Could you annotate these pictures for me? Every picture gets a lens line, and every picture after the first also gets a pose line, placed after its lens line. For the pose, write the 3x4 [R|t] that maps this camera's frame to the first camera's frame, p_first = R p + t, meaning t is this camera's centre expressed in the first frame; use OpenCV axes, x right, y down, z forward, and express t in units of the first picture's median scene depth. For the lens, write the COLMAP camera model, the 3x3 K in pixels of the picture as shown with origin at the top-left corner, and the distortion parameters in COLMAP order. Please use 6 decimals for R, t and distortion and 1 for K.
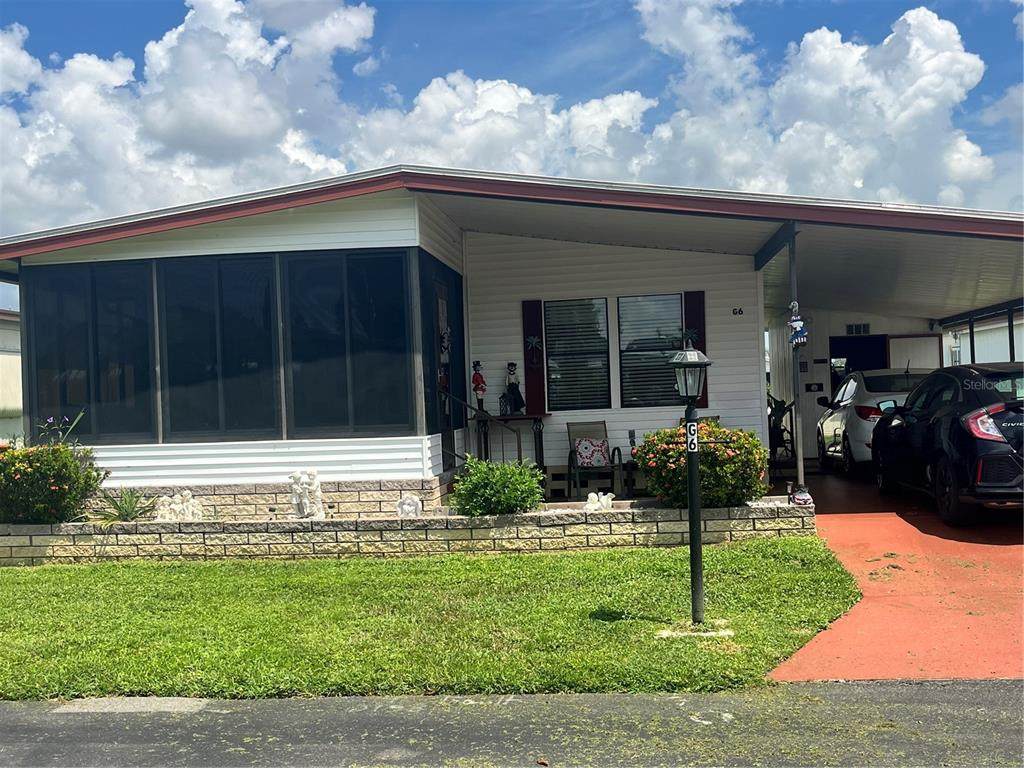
lens RADIAL K [[1150.1, 0, 512.0], [0, 1150.1, 384.0], [0, 0, 1]] dist [0.152354, -0.421895]
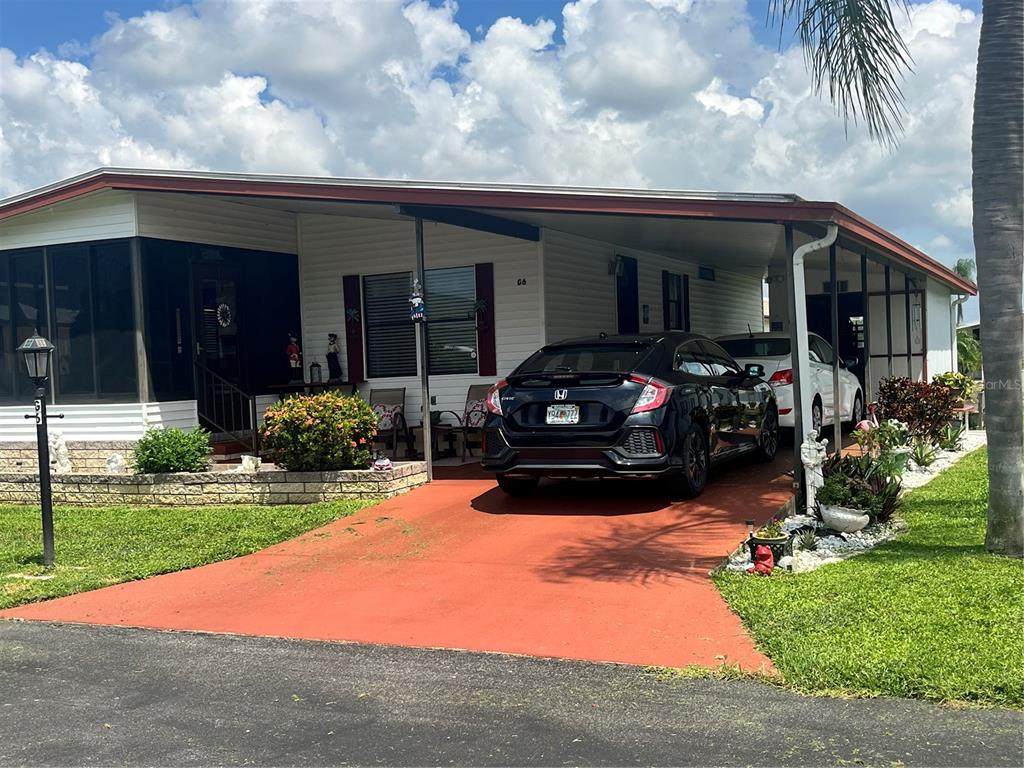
lens RADIAL K [[1150.1, 0, 512.0], [0, 1150.1, 384.0], [0, 0, 1]] dist [0.152354, -0.421895]
pose [[0.945245, 0.003038, -0.326349, 0.650942], [0.010606, 0.999143, 0.040021, -0.016054], [0.326190, -0.041291, 0.944402, 0.028134]]
